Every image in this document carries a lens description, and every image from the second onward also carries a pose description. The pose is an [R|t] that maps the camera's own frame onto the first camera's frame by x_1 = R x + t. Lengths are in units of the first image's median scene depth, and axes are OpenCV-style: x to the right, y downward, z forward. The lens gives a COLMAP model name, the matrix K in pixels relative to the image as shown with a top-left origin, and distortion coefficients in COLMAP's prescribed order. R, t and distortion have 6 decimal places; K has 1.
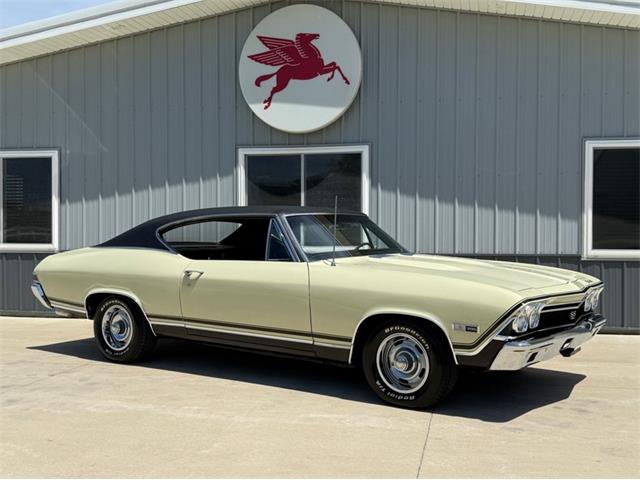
lens RADIAL K [[743.7, 0, 328.5], [0, 743.7, 239.9], [0, 0, 1]] dist [0.132539, -0.019692]
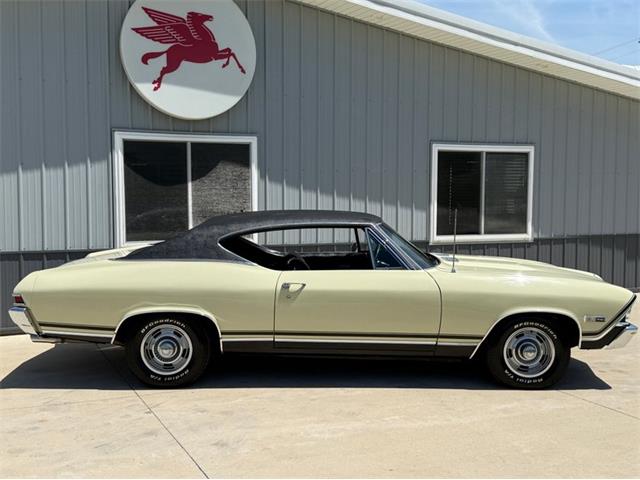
lens RADIAL K [[776.4, 0, 323.2], [0, 776.4, 240.0], [0, 0, 1]] dist [0.136582, -0.045098]
pose [[0.806937, -0.036713, 0.589495, -0.493980], [0.005549, 0.998493, 0.054589, -0.046026], [-0.590612, -0.040779, 0.805925, 0.108990]]
